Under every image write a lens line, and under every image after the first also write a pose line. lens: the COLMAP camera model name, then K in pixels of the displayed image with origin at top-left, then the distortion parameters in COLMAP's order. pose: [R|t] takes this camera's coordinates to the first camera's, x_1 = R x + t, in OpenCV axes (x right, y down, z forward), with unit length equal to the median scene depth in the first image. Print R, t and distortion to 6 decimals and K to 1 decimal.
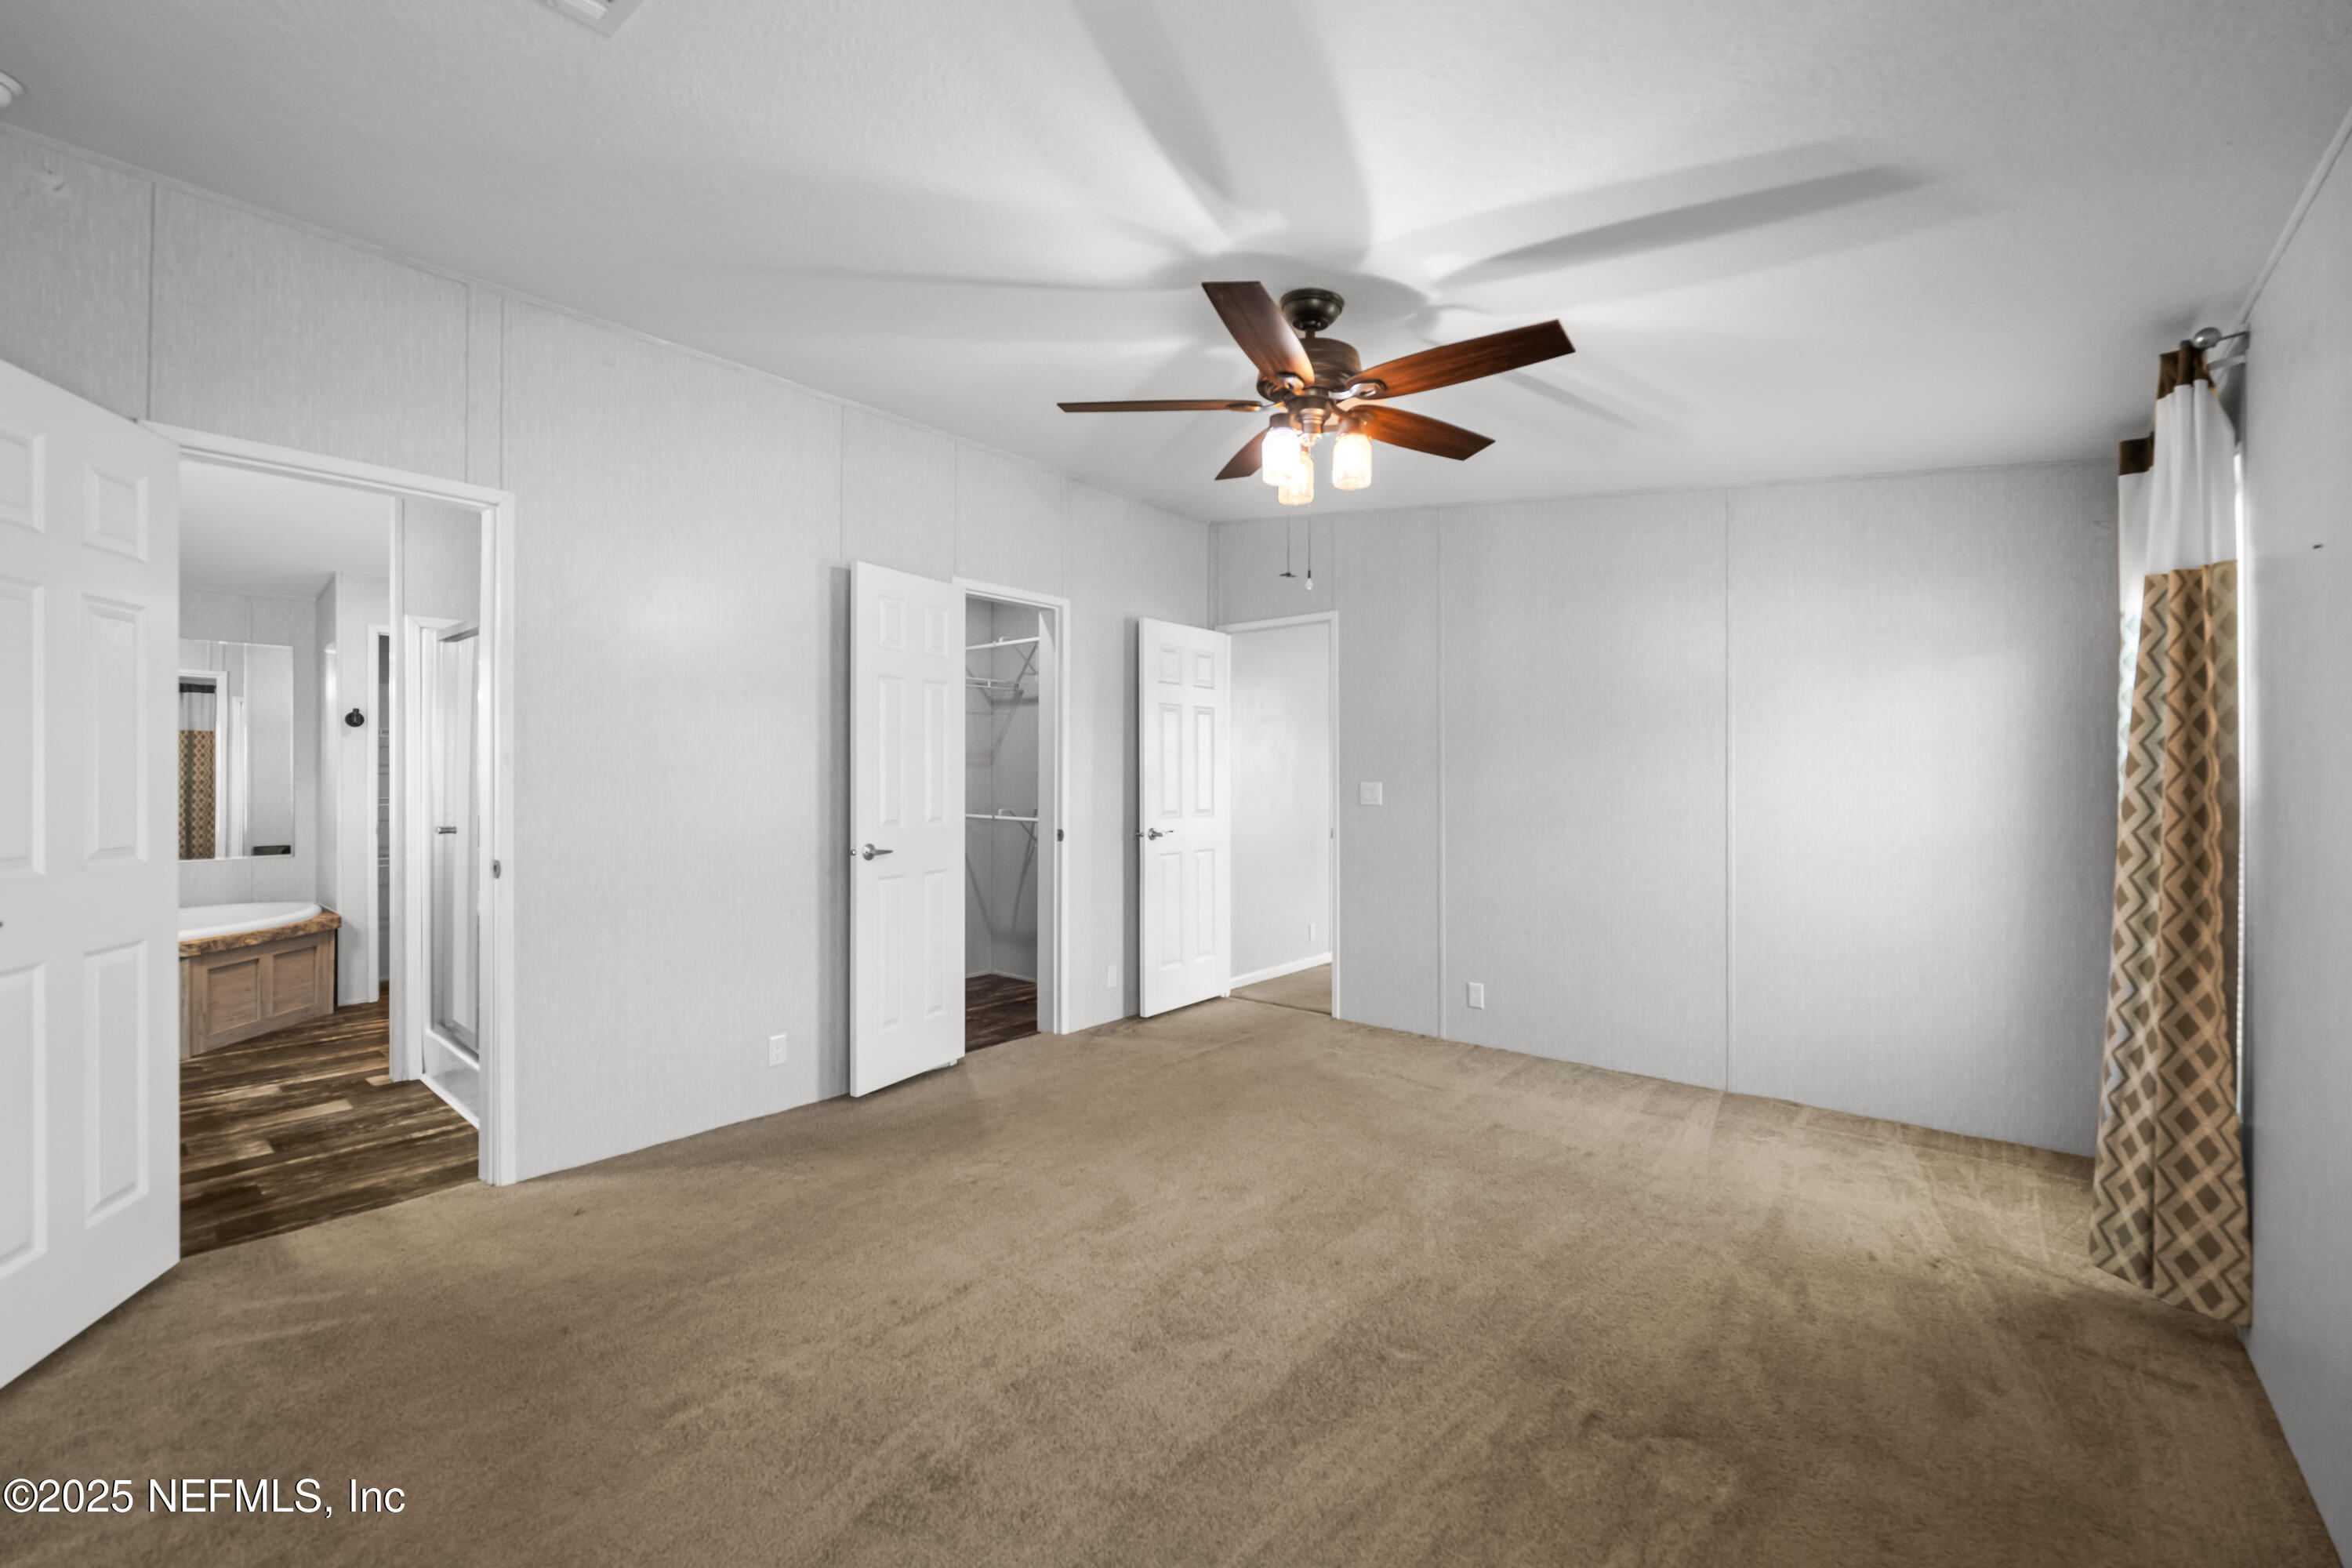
lens RADIAL K [[958.2, 0, 1171.0], [0, 958.2, 787.5], [0, 0, 1]] dist [-0.009183, 0.000819]
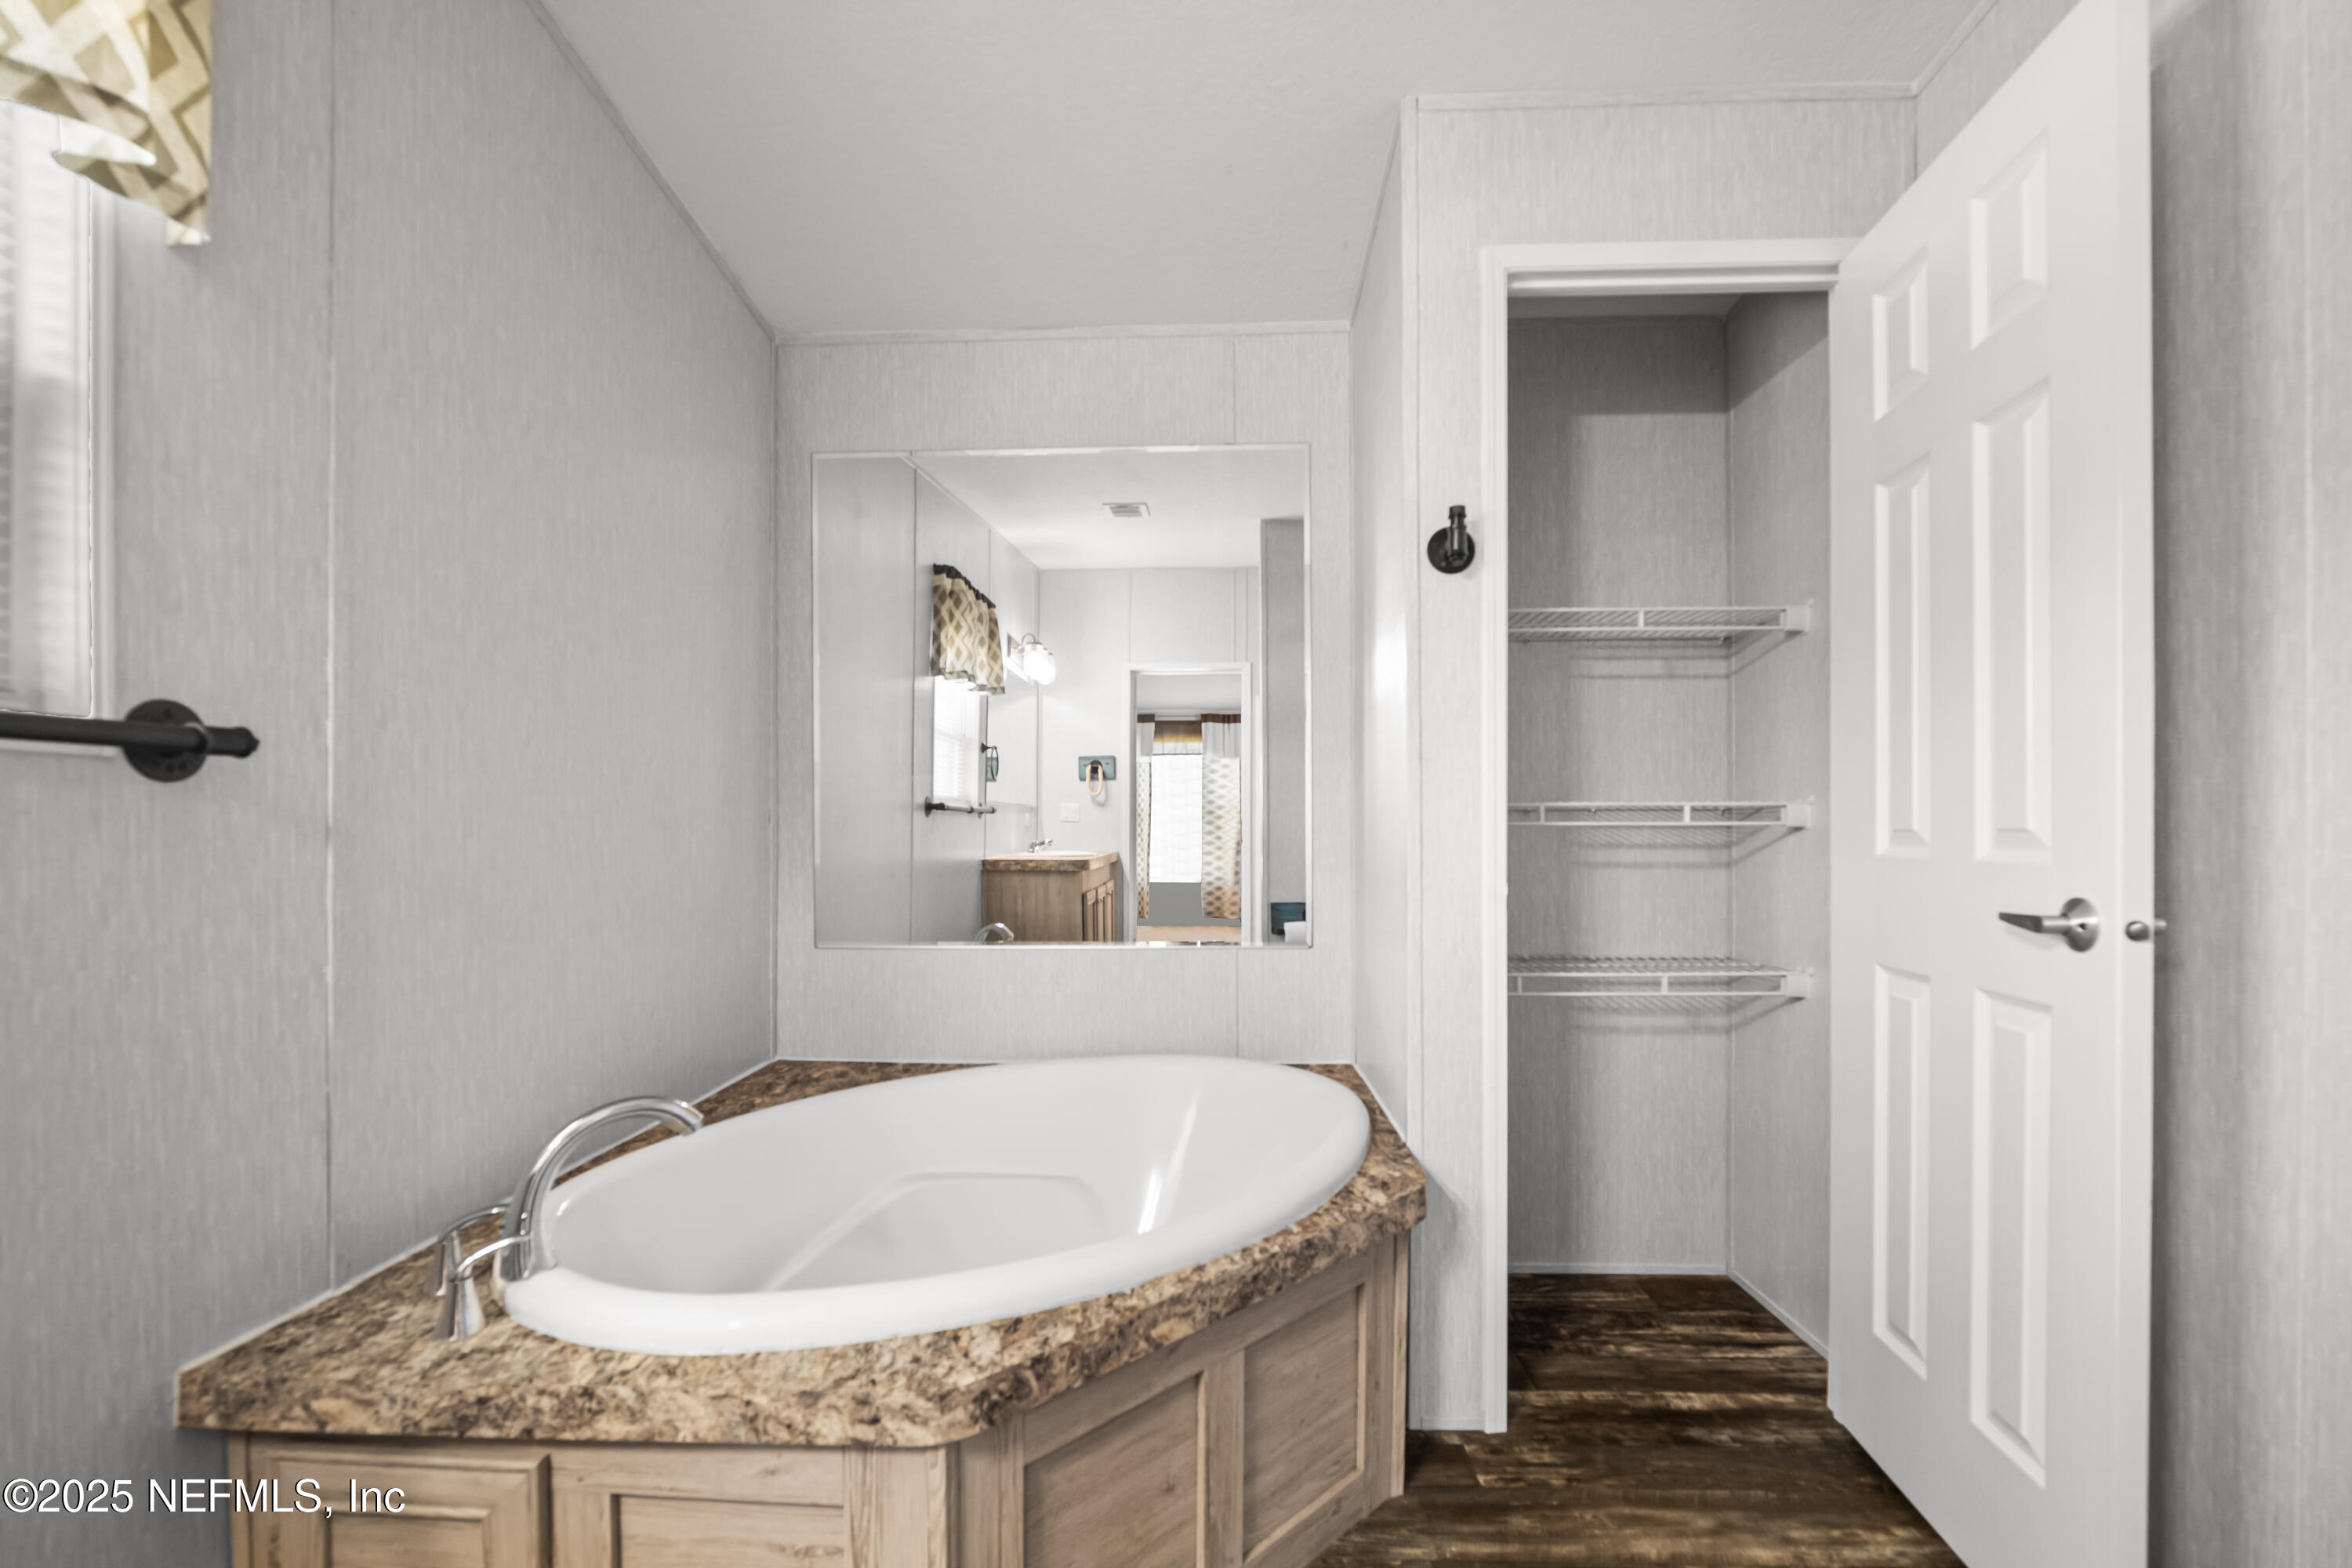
lens RADIAL K [[958.2, 0, 1171.0], [0, 958.2, 787.5], [0, 0, 1]] dist [-0.009183, 0.000819]
pose [[0.610056, -0.017790, -0.792159, -0.337014], [0.001422, 0.999771, -0.021357, 0.008984], [0.792357, 0.011903, 0.609941, 0.373306]]
